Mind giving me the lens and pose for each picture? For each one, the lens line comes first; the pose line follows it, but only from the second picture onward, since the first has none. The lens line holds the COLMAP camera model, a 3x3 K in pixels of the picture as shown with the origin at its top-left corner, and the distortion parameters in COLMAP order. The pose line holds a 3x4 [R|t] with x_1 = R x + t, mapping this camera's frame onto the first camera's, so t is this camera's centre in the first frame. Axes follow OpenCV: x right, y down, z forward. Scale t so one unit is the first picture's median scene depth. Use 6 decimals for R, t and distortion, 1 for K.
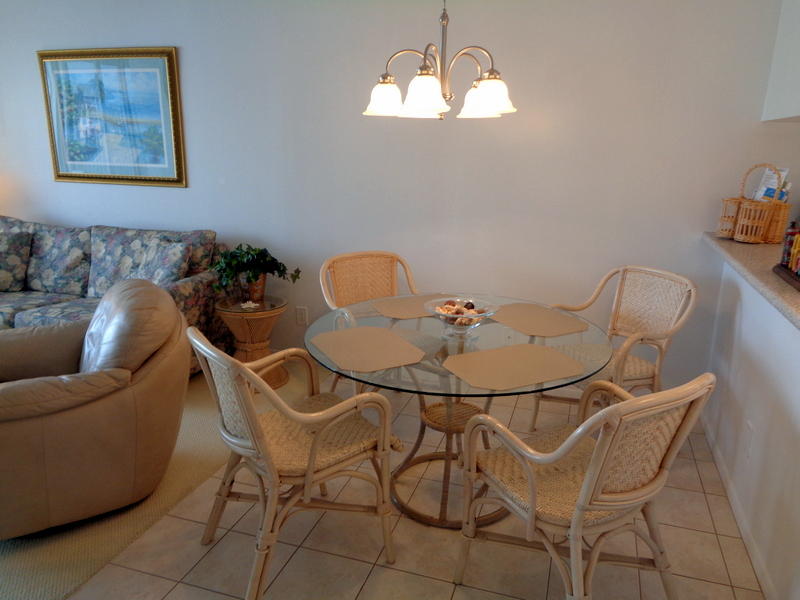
lens RADIAL K [[599.2, 0, 399.4], [0, 599.2, 296.6], [0, 0, 1]] dist [0.006202, 0.005458]
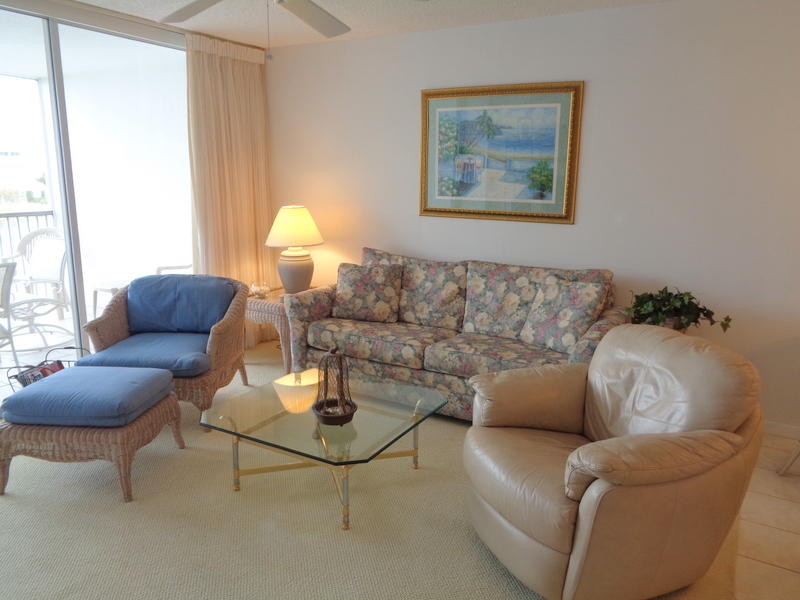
lens RADIAL K [[596.2, 0, 400.0], [0, 596.2, 300.0], [0, 0, 1]] dist [-0.009062, -0.003105]
pose [[0.978279, 0.045017, -0.202346, -0.422866], [-0.054176, 0.997732, -0.039951, -0.007373], [0.200089, 0.050046, 0.978499, 0.014370]]
